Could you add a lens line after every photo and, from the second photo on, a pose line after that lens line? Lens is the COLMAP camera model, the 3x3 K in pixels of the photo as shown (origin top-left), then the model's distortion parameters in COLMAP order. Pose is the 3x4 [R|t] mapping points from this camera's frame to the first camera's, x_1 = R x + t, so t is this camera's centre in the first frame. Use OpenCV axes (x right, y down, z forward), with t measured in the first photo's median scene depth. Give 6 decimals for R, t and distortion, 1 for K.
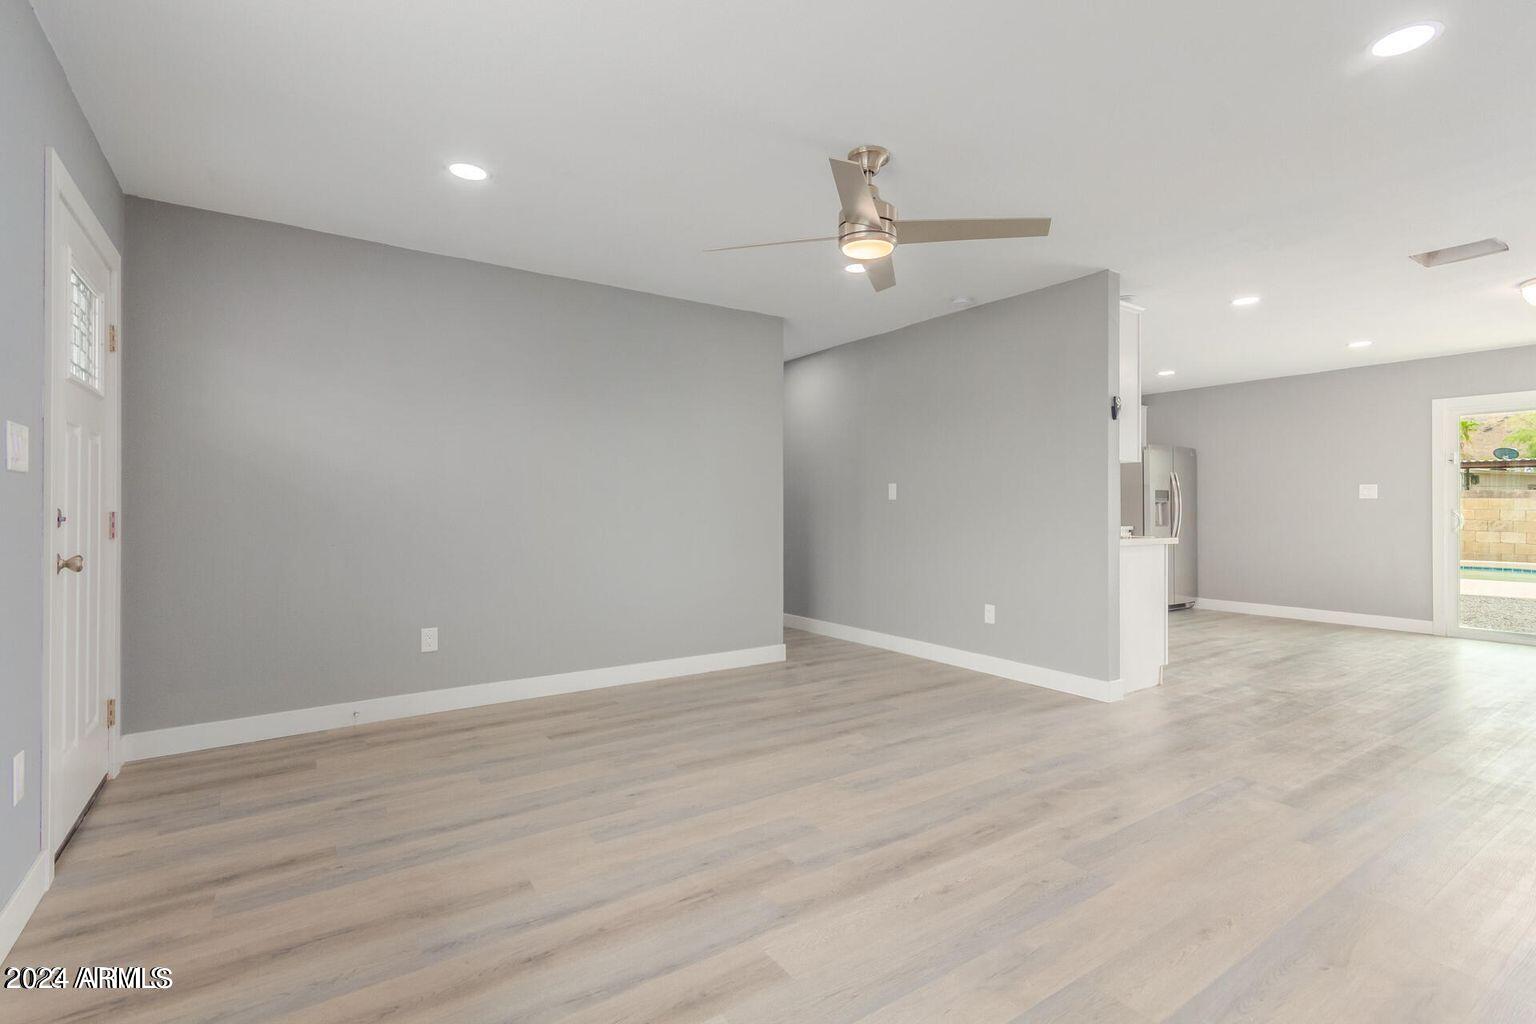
lens RADIAL K [[716.2, 0, 766.7], [0, 716.2, 514.2], [0, 0, 1]] dist [0.000081, 0.000272]
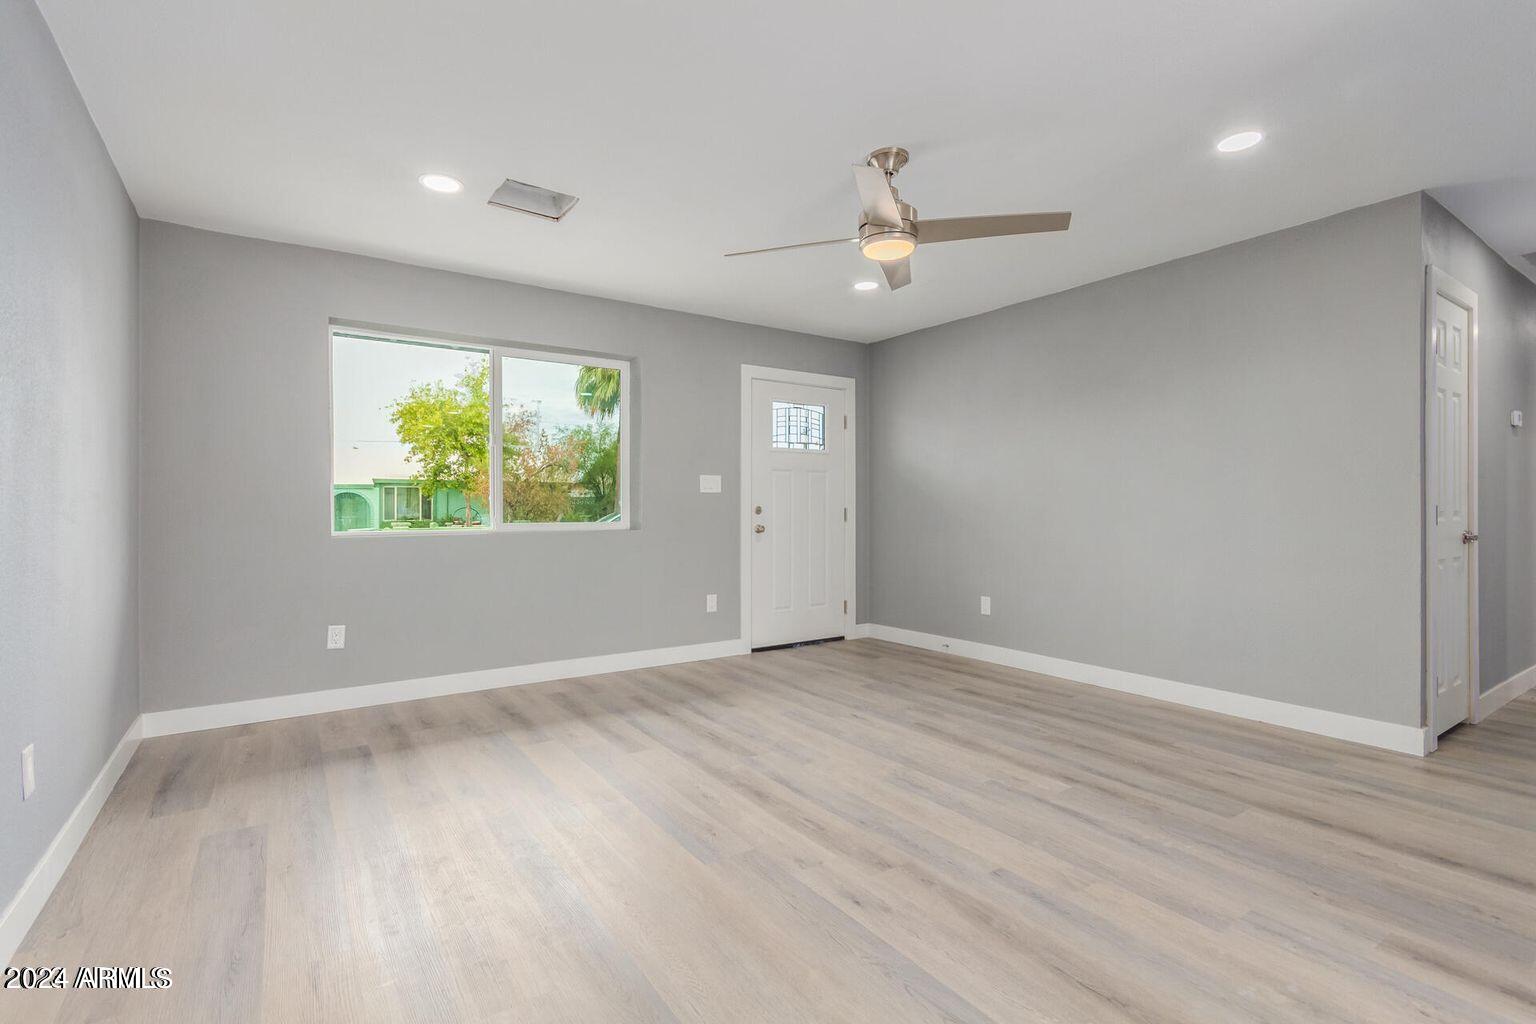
lens RADIAL K [[716.2, 0, 773.0], [0, 716.2, 513.5], [0, 0, 1]] dist [0.000081, 0.000272]
pose [[-0.002663, 0.007496, -0.999968, 1.066531], [-0.008594, 0.999935, 0.007519, 0.000299], [0.999960, 0.008614, -0.002598, 0.772523]]
